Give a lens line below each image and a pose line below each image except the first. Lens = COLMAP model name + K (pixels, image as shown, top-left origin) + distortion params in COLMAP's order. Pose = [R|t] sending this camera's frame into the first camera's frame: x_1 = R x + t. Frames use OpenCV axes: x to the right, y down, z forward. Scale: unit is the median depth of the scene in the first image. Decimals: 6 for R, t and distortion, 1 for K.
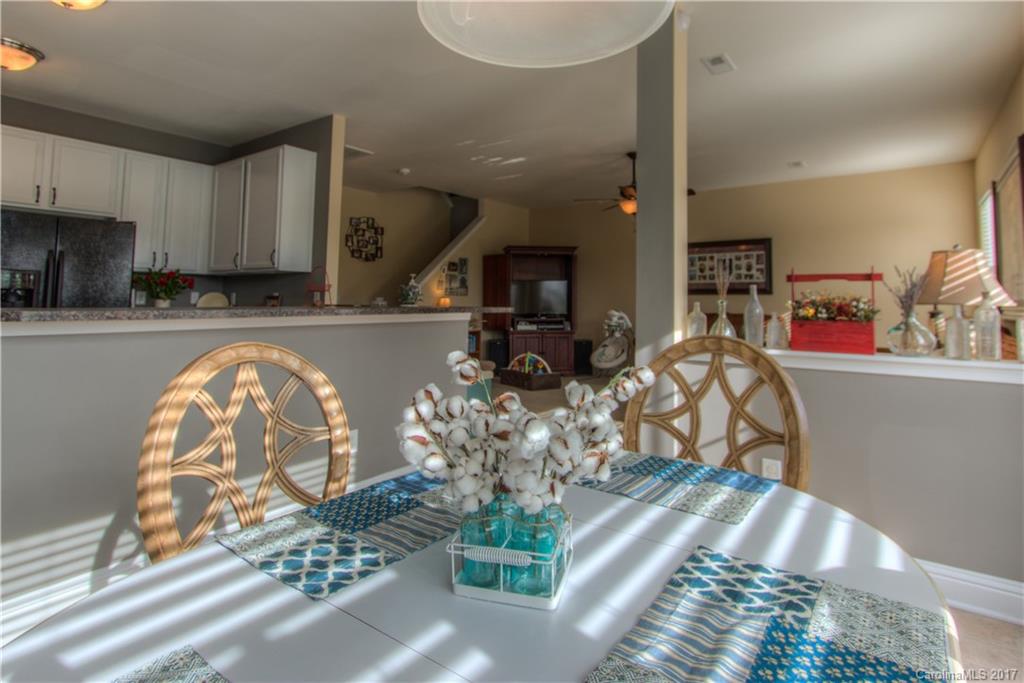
lens RADIAL K [[546.3, 0, 516.7], [0, 546.3, 268.3], [0, 0, 1]] dist [0.002582, 0.002219]
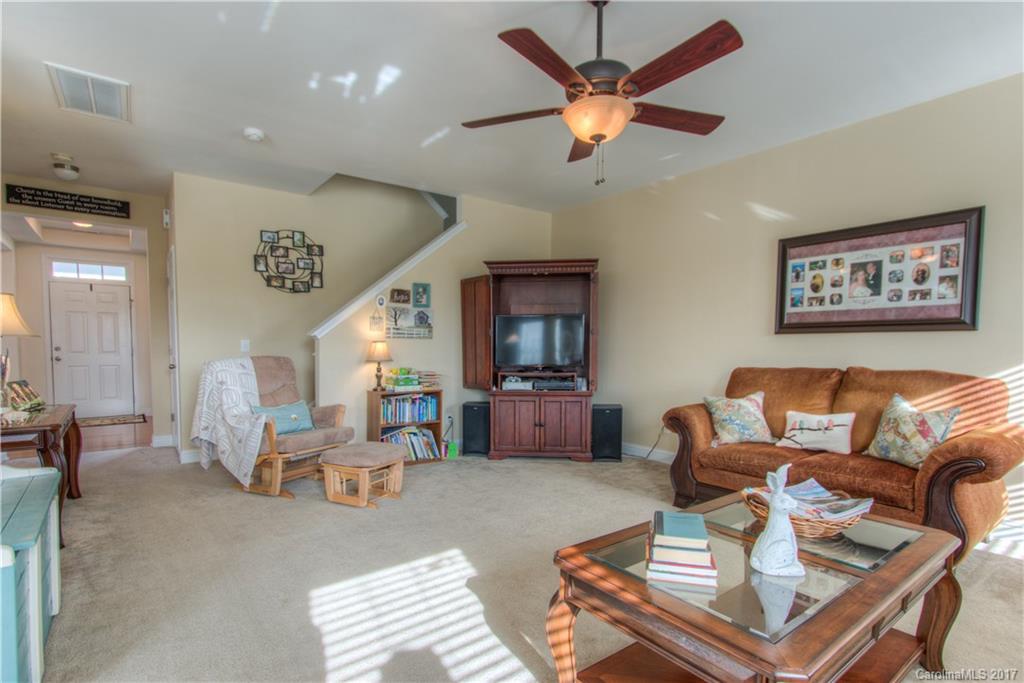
lens RADIAL K [[500.6, 0, 513.9], [0, 500.6, 379.4], [0, 0, 1]] dist [0.002760, -0.000117]
pose [[0.958333, 0.014902, -0.285263, 0.199687], [0.022042, 0.991803, 0.125861, 0.024922], [0.284801, -0.126904, 0.950149, 0.446593]]
